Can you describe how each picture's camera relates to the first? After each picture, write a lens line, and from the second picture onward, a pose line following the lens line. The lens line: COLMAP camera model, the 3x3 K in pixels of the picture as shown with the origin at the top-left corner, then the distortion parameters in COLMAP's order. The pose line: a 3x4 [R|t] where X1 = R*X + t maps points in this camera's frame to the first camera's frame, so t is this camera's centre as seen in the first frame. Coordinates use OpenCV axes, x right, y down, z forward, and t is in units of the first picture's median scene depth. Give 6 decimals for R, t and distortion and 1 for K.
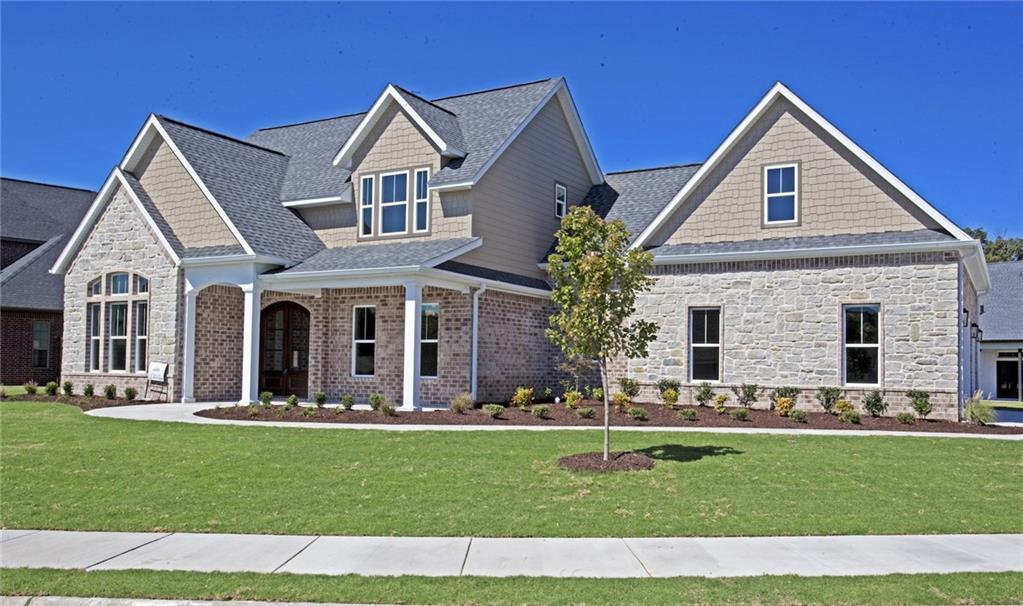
lens RADIAL K [[919.2, 0, 511.6], [0, 919.2, 313.9], [0, 0, 1]] dist [-0.004873, -0.003957]
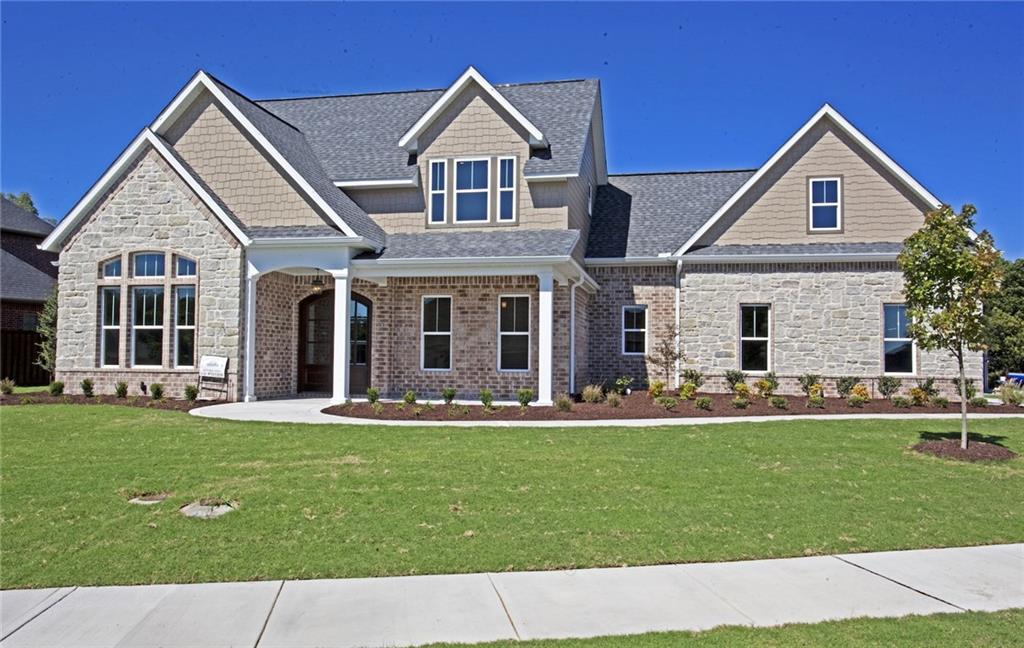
lens RADIAL K [[830.5, 0, 512.1], [0, 830.5, 314.9], [0, 0, 1]] dist [-0.018018, 0.003636]
pose [[0.942997, 0.012894, 0.332551, -0.380386], [-0.015542, 0.999865, 0.005303, 0.005077], [-0.332438, -0.010169, 0.943070, 0.165141]]
